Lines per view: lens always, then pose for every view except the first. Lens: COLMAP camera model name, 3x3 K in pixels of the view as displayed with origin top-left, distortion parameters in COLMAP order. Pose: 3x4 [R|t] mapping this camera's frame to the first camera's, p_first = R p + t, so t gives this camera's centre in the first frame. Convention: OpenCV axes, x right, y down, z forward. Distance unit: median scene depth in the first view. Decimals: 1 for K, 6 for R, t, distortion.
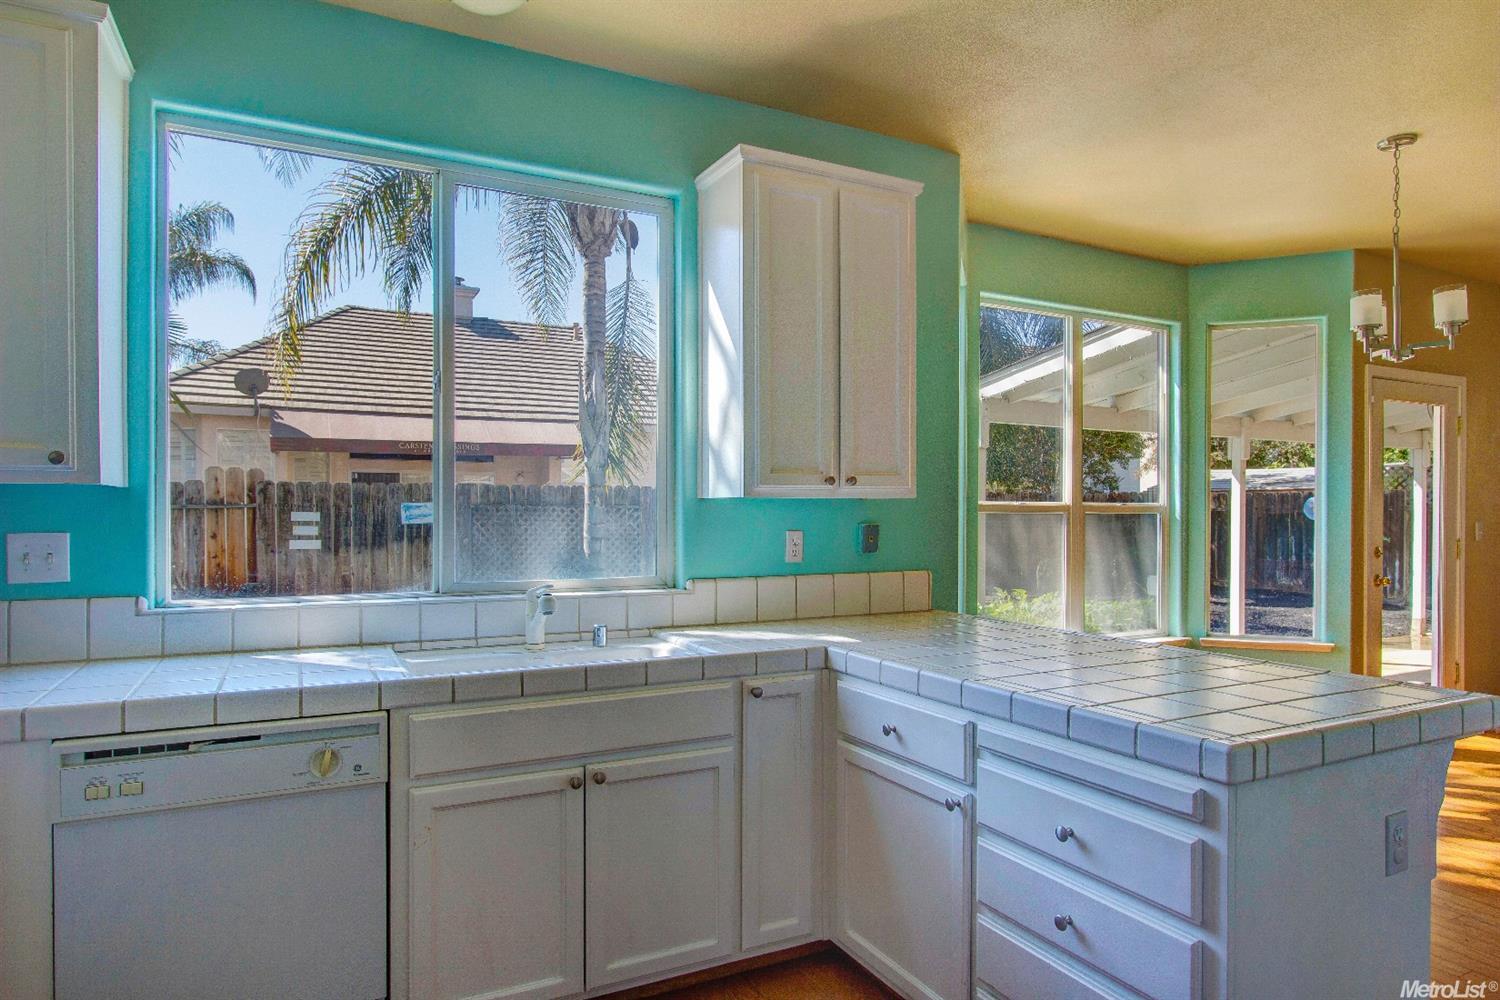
lens RADIAL K [[878.6, 0, 750.0], [0, 878.6, 500.0], [0, 0, 1]] dist [-0.001160, -0.000299]
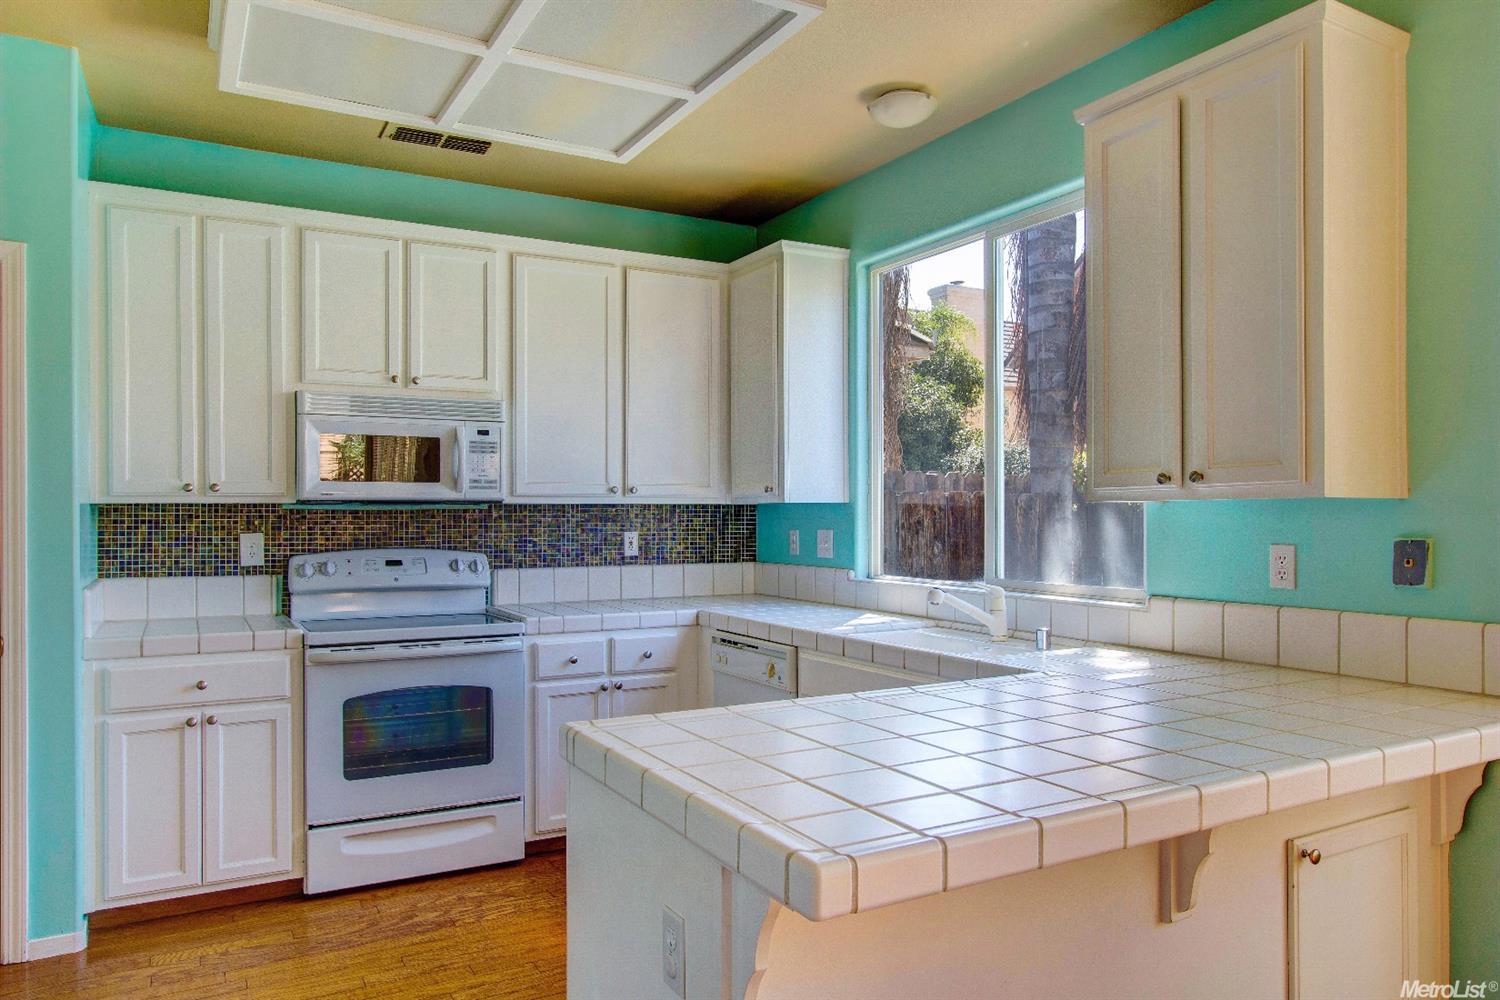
lens RADIAL K [[1028.8, 0, 751.1], [0, 1028.8, 513.9], [0, 0, 1]] dist [0.004806, 0.004873]
pose [[0.043660, -0.002389, -0.999044, 0.905689], [0.016060, 0.999870, -0.001689, 0.004701], [0.998917, -0.015971, 0.043692, 0.550543]]
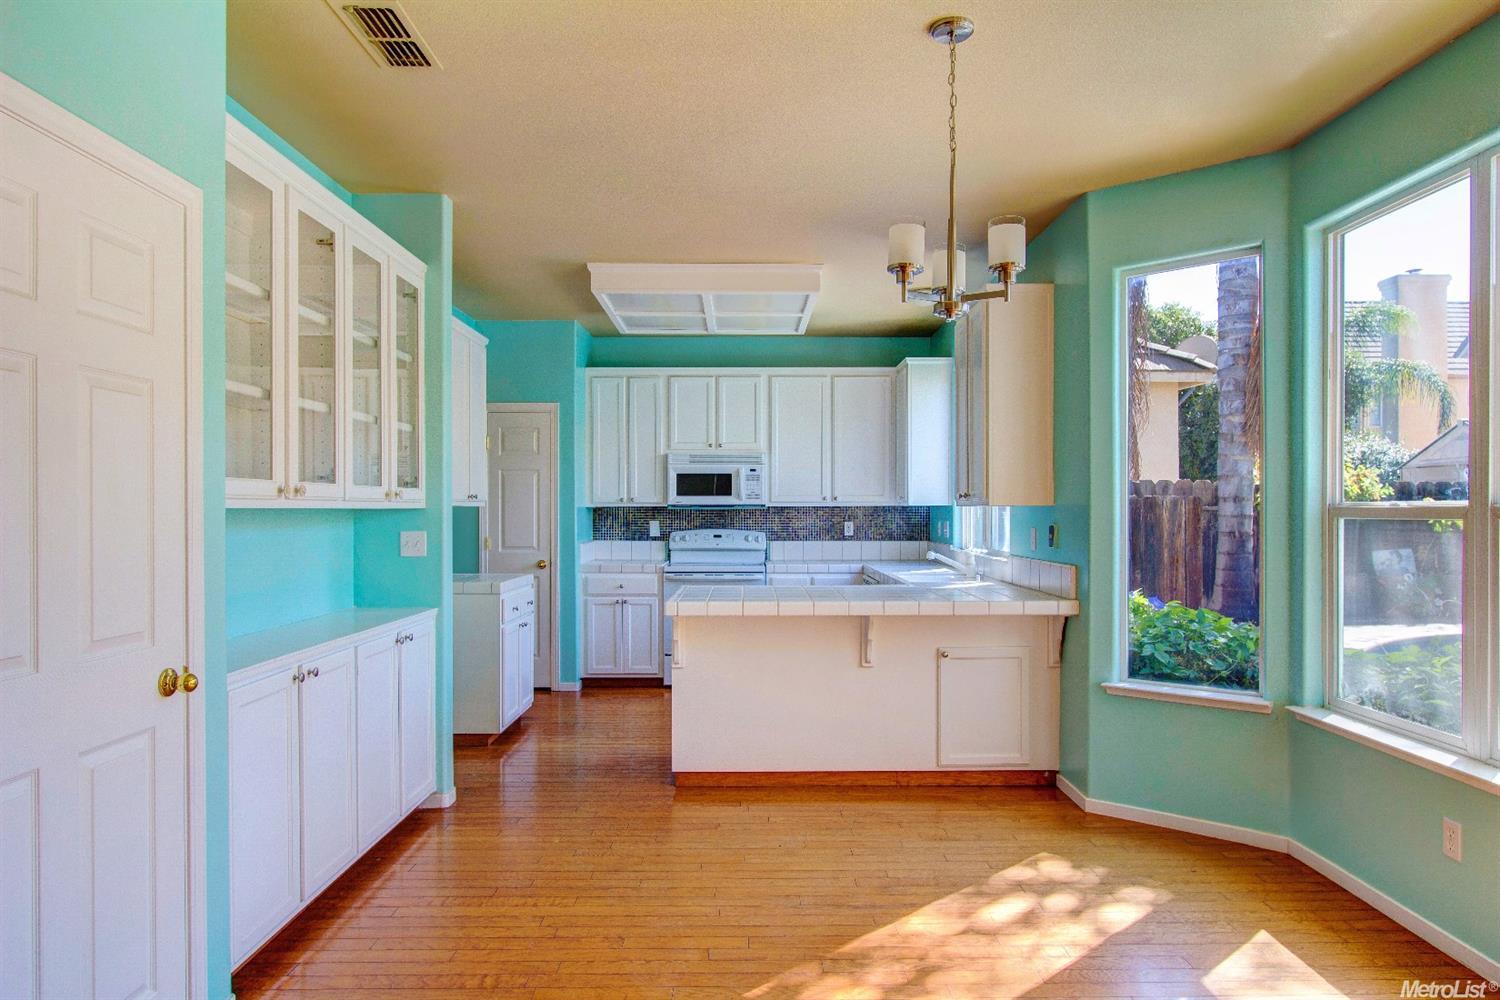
lens RADIAL K [[972.5, 0, 749.0], [0, 972.5, 512.2], [0, 0, 1]] dist [0.000468, 0.002238]
pose [[-0.453599, 0.000065, -0.891206, 1.653040], [0.012854, 0.999896, -0.006469, 0.012956], [0.891113, -0.014390, -0.453552, 1.265703]]
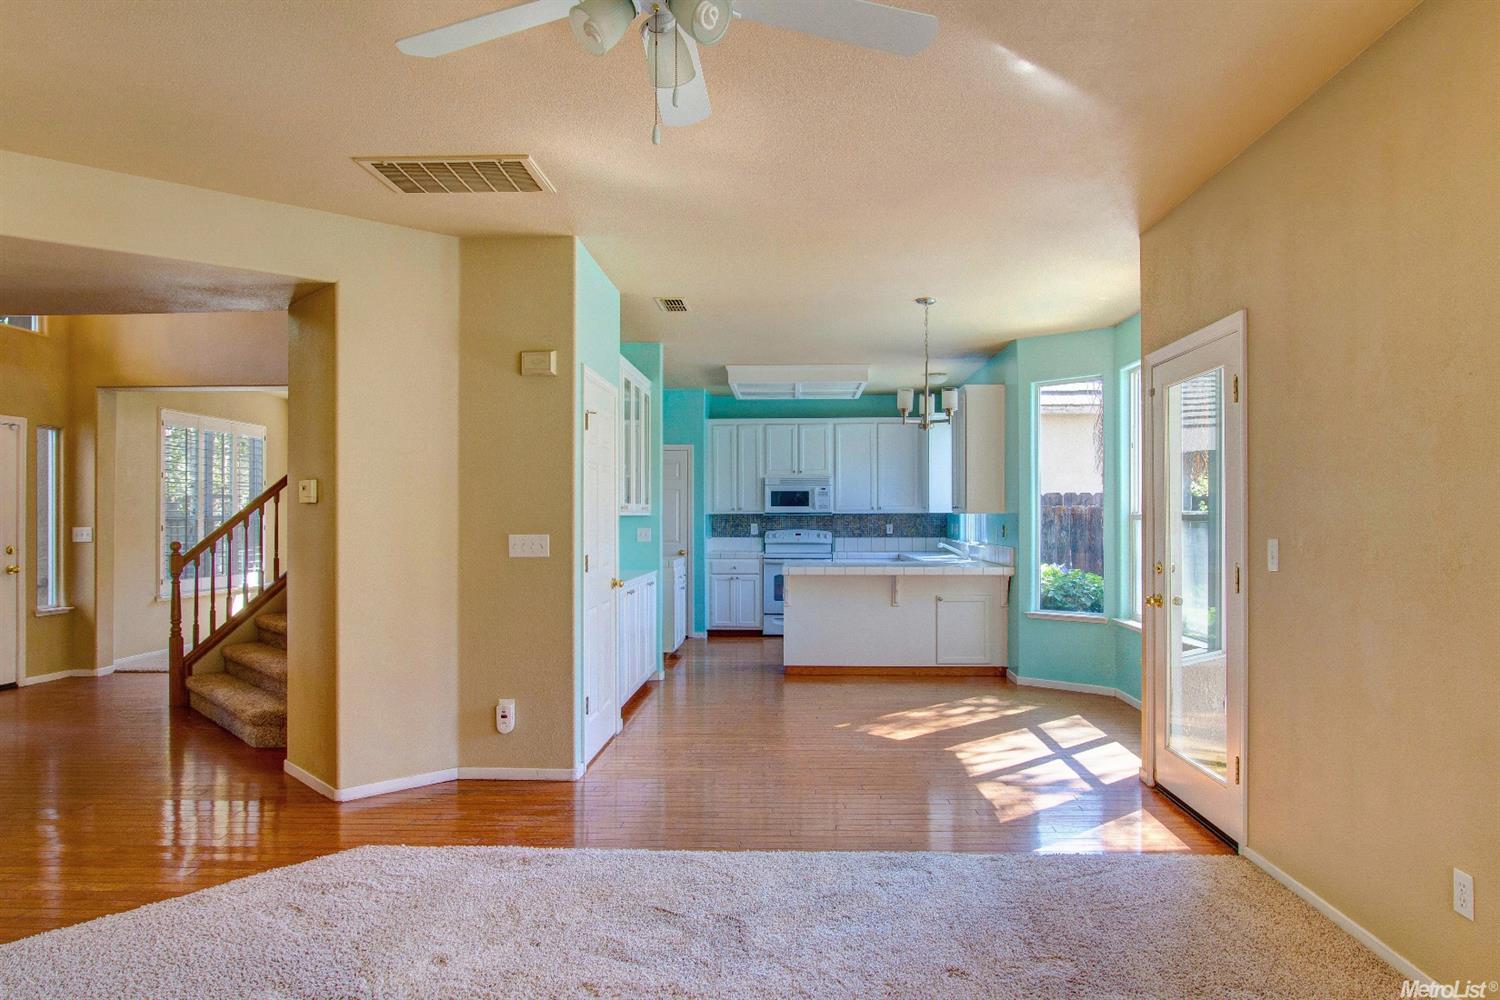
lens RADIAL K [[974.0, 0, 754.0], [0, 974.0, 509.5], [0, 0, 1]] dist [-0.001993, 0.000866]
pose [[-0.496052, -0.007371, -0.868262, 2.569296], [0.012987, 0.999789, -0.015907, 0.020139], [0.868196, -0.019167, -0.495852, 1.661400]]
